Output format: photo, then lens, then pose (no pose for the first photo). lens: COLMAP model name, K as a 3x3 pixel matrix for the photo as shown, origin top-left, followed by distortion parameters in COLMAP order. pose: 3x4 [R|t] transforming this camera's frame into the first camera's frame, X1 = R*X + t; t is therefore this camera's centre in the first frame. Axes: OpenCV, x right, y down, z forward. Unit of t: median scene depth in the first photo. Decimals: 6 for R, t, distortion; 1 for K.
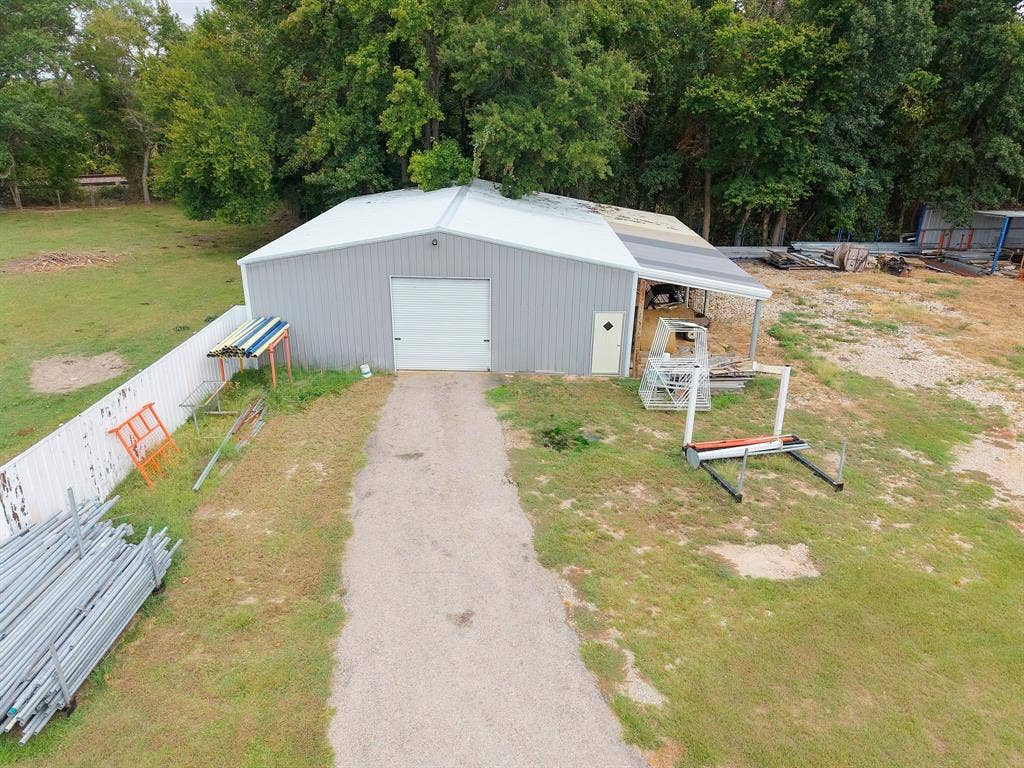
lens RADIAL K [[666.1, 0, 512.0], [0, 666.1, 384.0], [0, 0, 1]] dist [-0.001865, -0.000814]
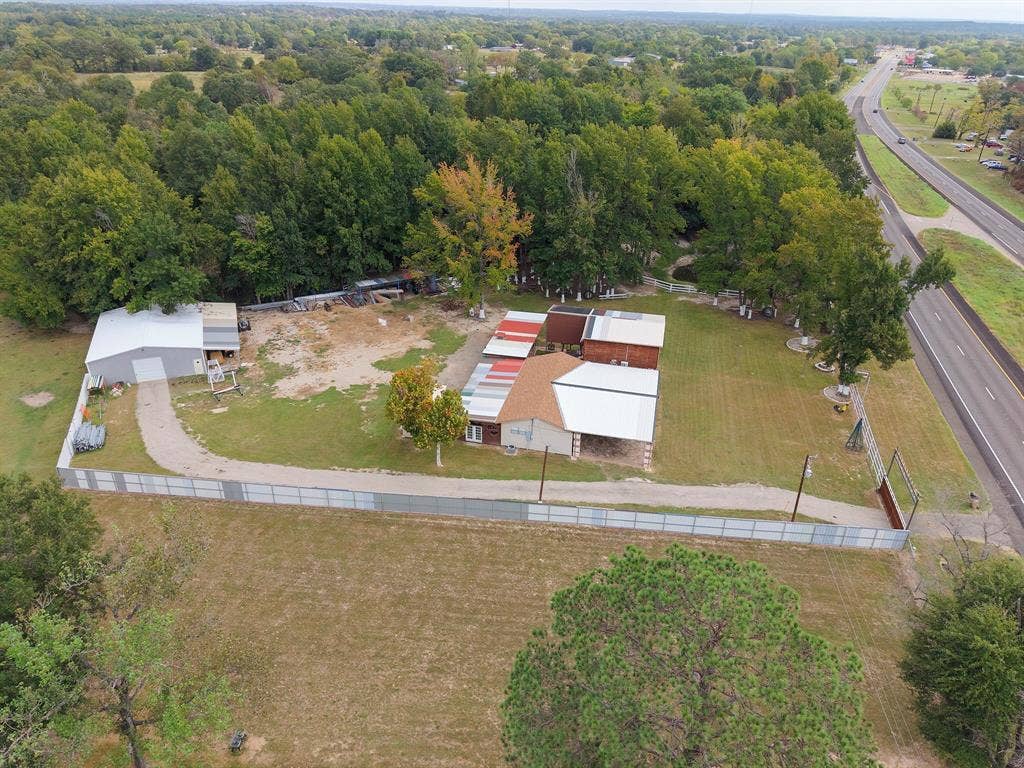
lens RADIAL K [[666.1, 0, 512.0], [0, 666.1, 384.0], [0, 0, 1]] dist [-0.001865, -0.000814]
pose [[0.922861, -0.171843, 0.344670, 0.464173], [0.129964, 0.981397, 0.141316, -0.263936], [-0.362542, -0.085620, 0.928026, -3.146144]]
